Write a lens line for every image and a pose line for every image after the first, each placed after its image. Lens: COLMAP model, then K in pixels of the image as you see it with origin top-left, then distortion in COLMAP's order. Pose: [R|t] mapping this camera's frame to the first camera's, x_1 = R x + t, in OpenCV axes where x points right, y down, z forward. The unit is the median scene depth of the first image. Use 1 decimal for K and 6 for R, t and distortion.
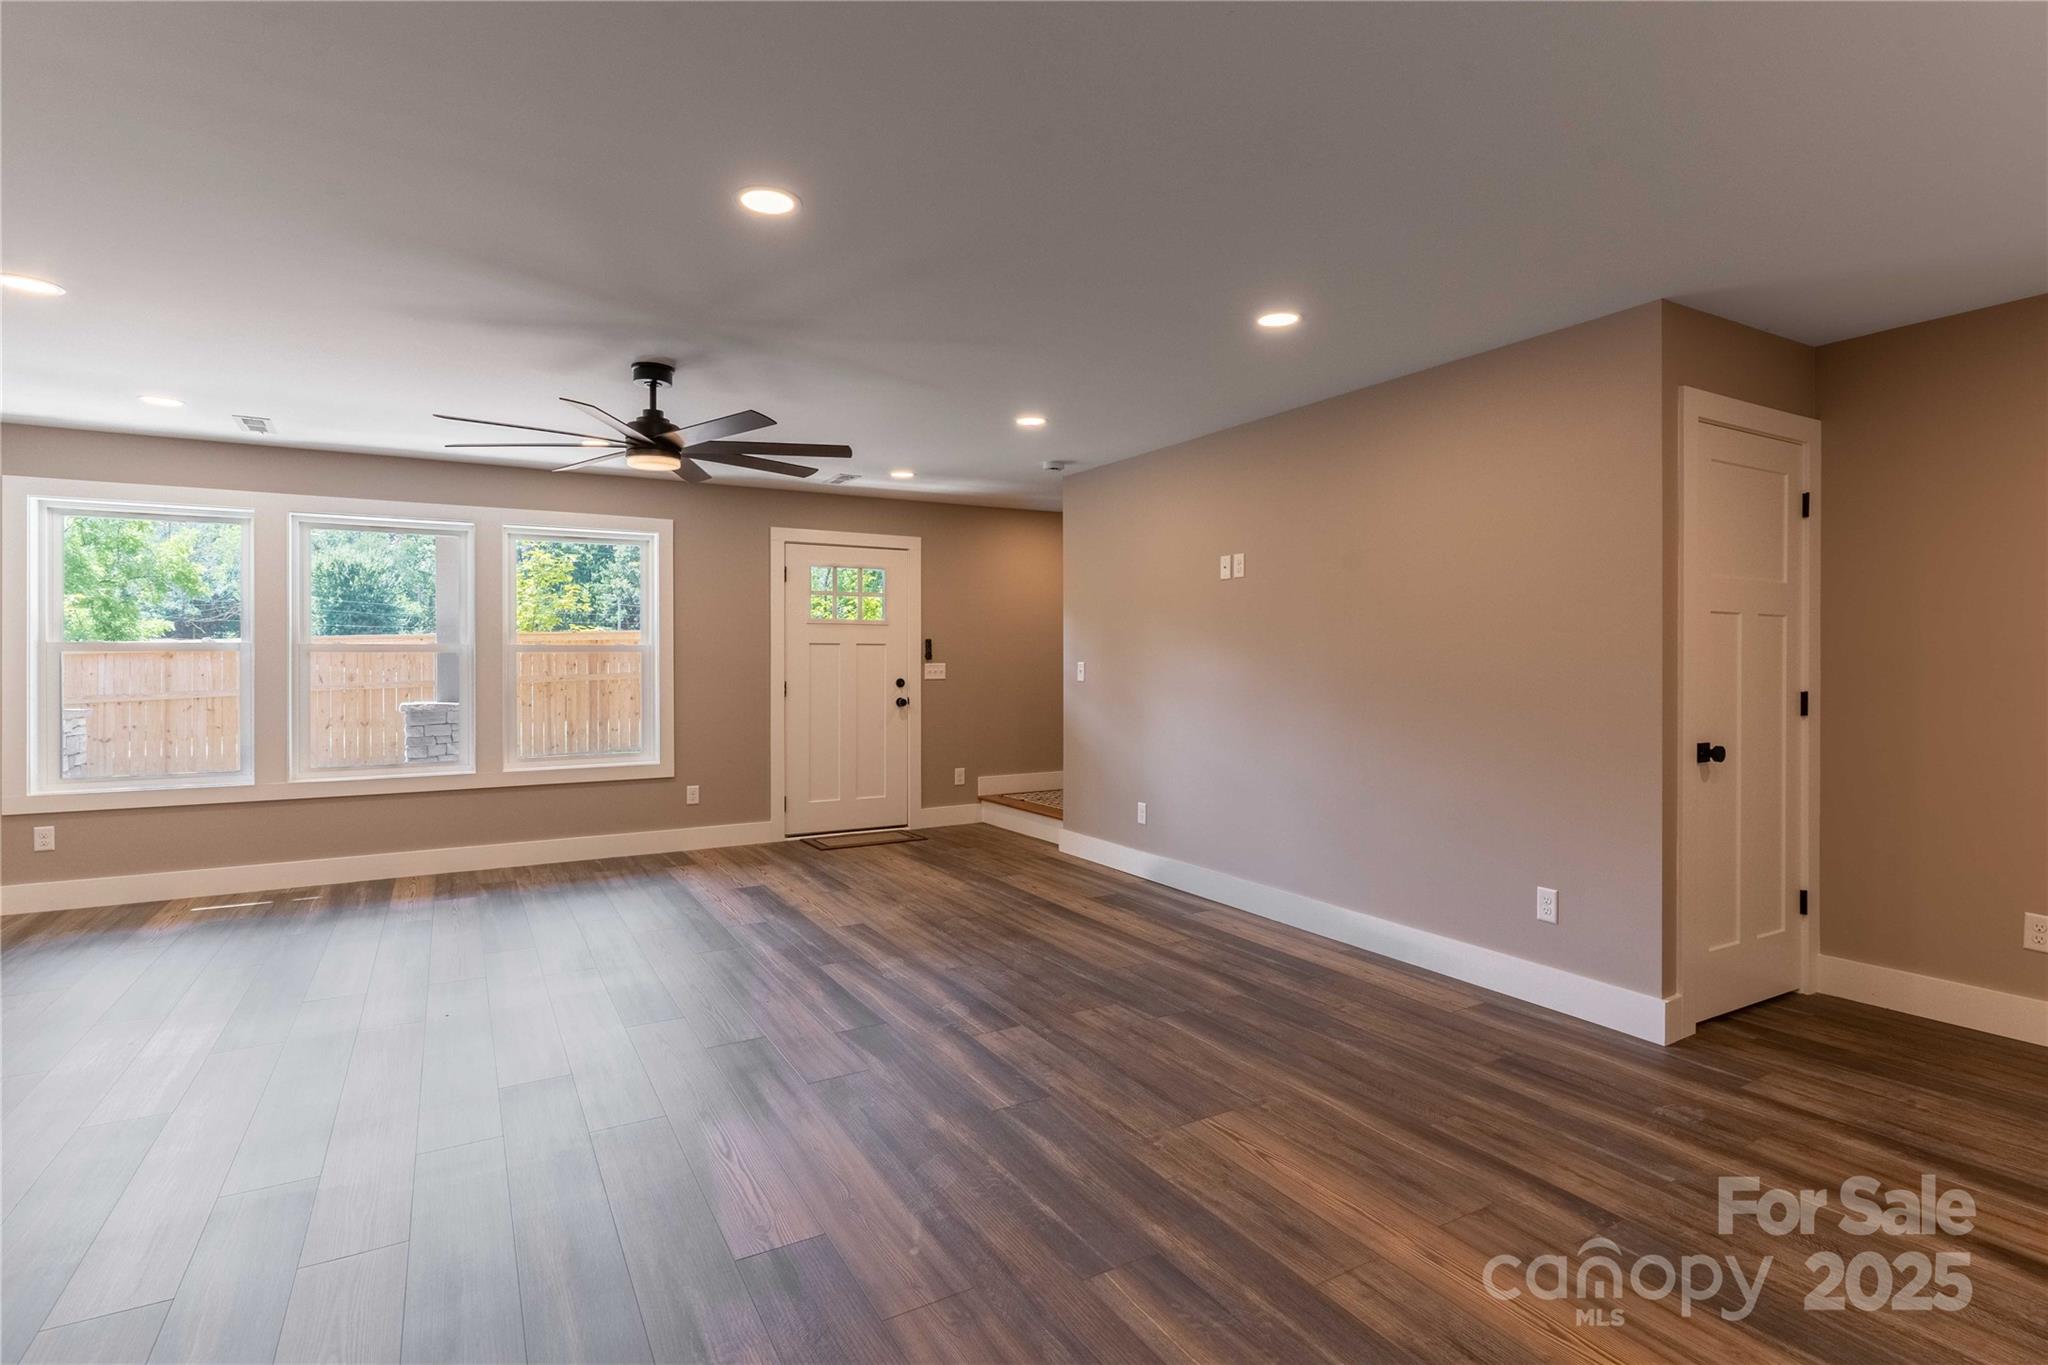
lens RADIAL K [[998.3, 0, 1031.4], [0, 998.3, 687.0], [0, 0, 1]] dist [0.004364, -0.001410]
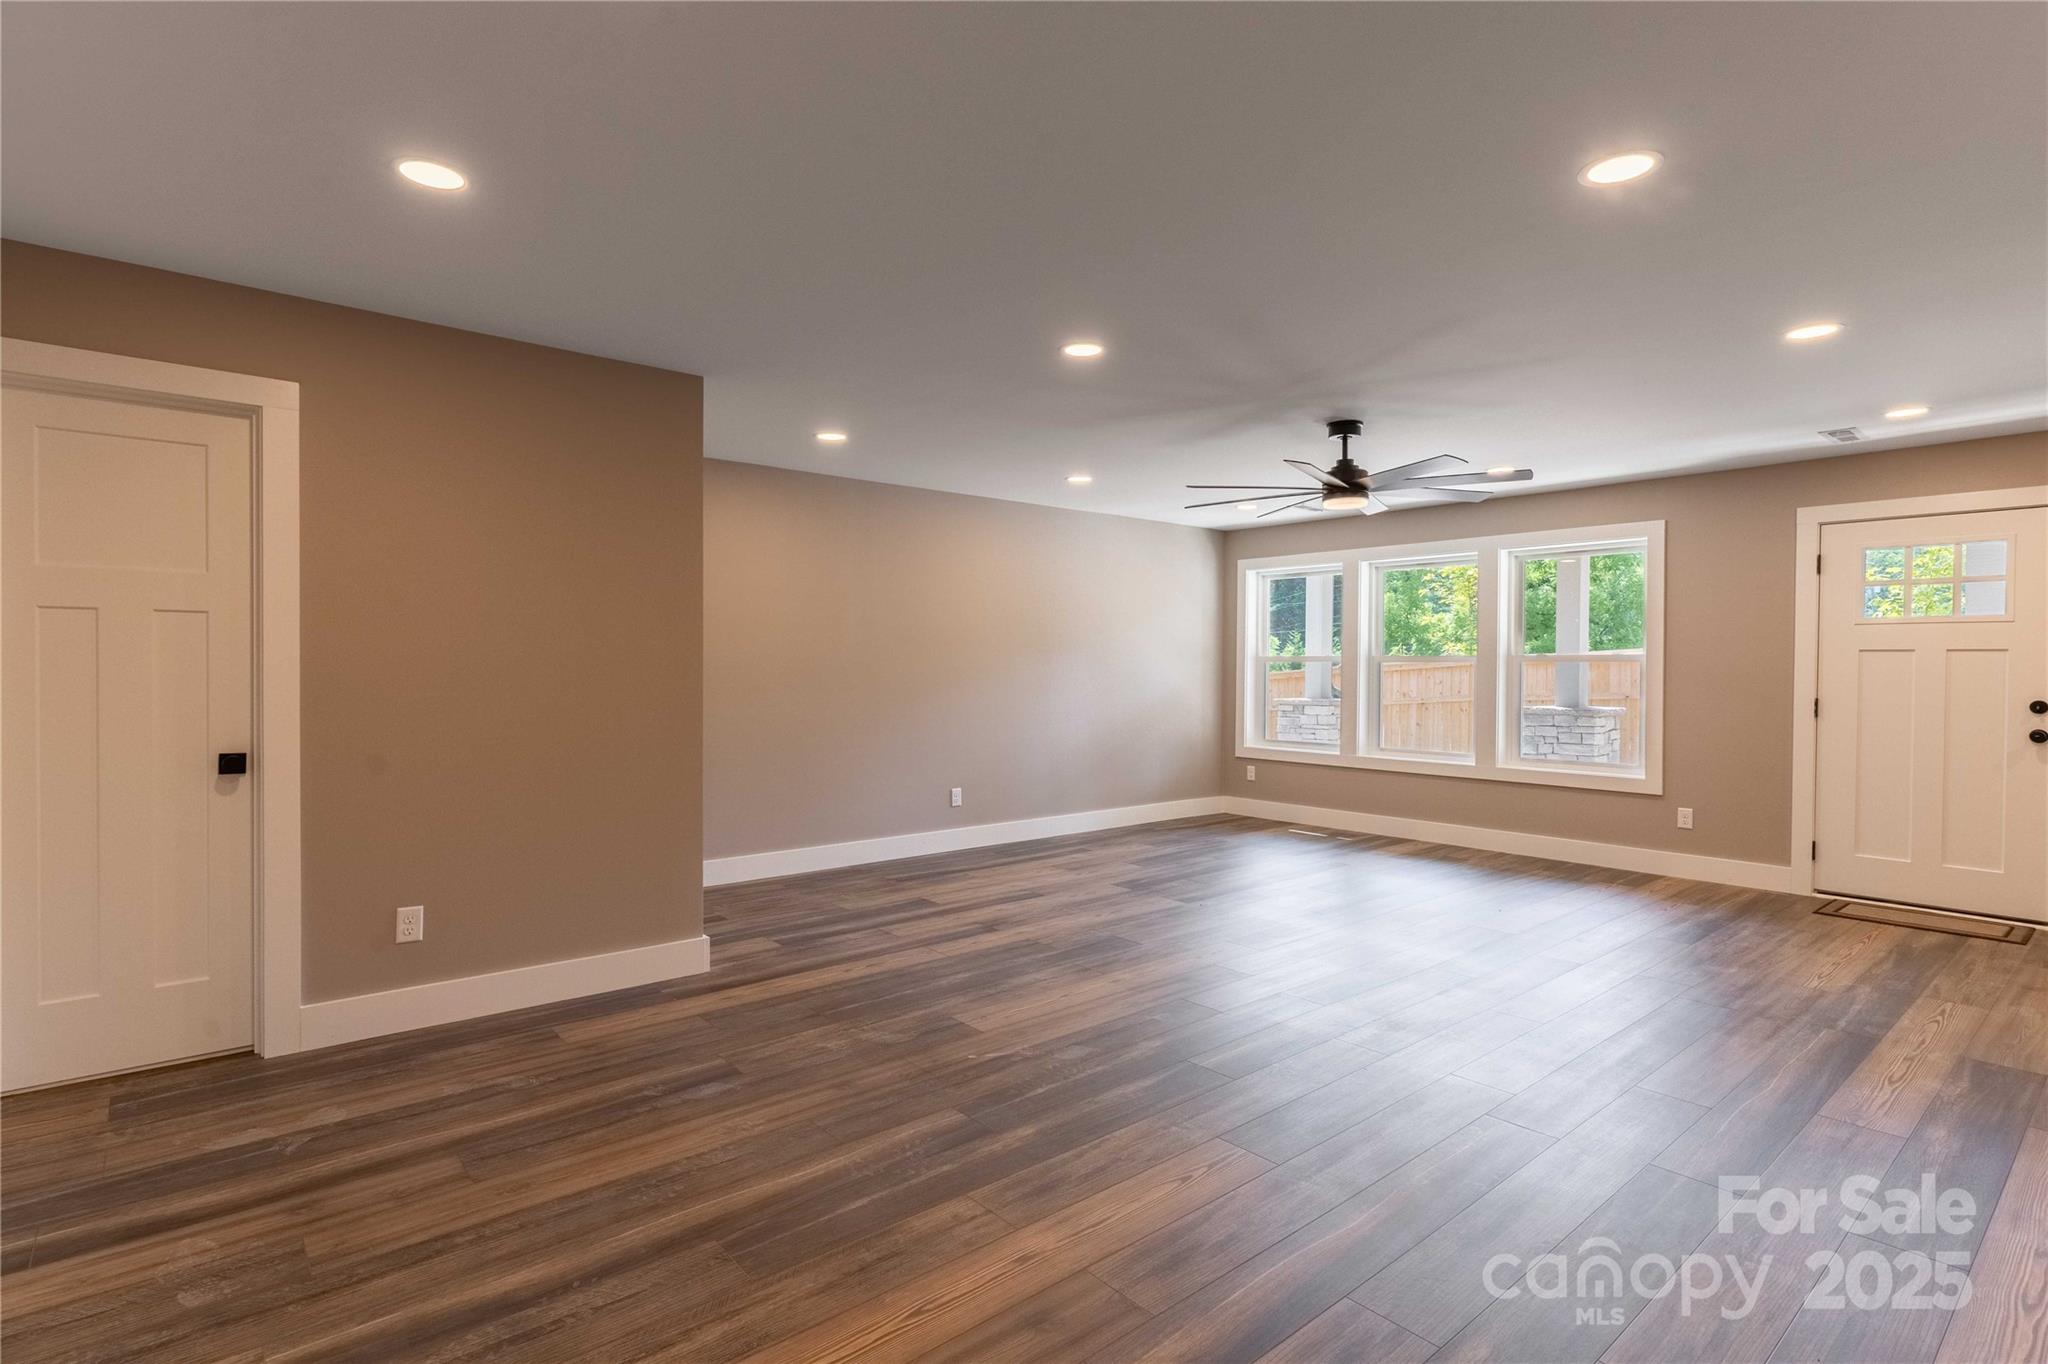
lens RADIAL K [[998.3, 0, 1070.3], [0, 998.3, 718.7], [0, 0, 1]] dist [0.004364, -0.001410]
pose [[0.197959, 0.055053, -0.978663, 0.454905], [-0.032675, 0.998237, 0.049544, -0.009952], [0.979665, 0.022170, 0.199409, 0.274474]]
